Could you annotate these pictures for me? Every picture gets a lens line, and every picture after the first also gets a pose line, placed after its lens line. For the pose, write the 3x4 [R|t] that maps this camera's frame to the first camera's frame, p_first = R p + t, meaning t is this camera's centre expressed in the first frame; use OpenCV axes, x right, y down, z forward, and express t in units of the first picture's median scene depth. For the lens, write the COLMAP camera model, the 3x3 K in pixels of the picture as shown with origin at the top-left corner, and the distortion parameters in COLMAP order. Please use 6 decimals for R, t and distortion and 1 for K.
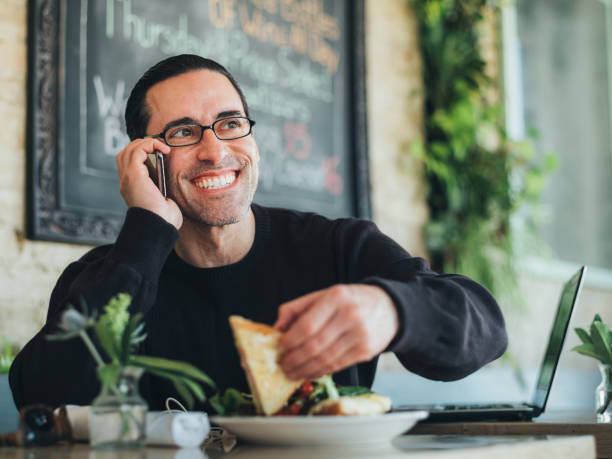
lens RADIAL K [[1201.8, 0, 306.0], [0, 1201.8, 229.5], [0, 0, 1]] dist [-0.086445, 0.069861]
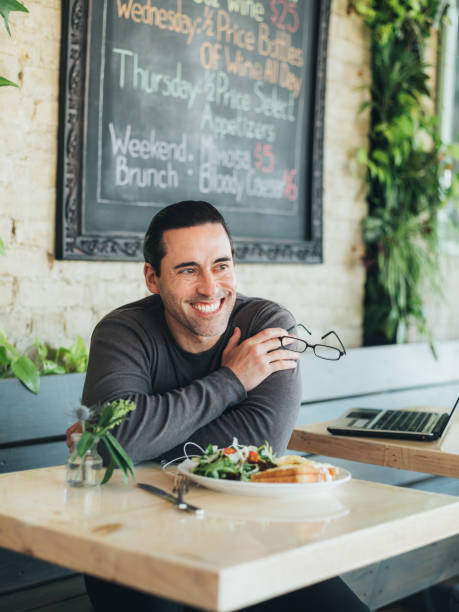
lens RADIAL K [[1201.8, 0, 229.5], [0, 1201.8, 306.0], [0, 0, 1]] dist [-0.086445, 0.069861]
pose [[0.998377, 0.056662, 0.005790, -0.042111], [-0.056759, 0.981257, 0.184154, -0.153030], [0.004753, -0.184183, 0.982880, -0.218030]]
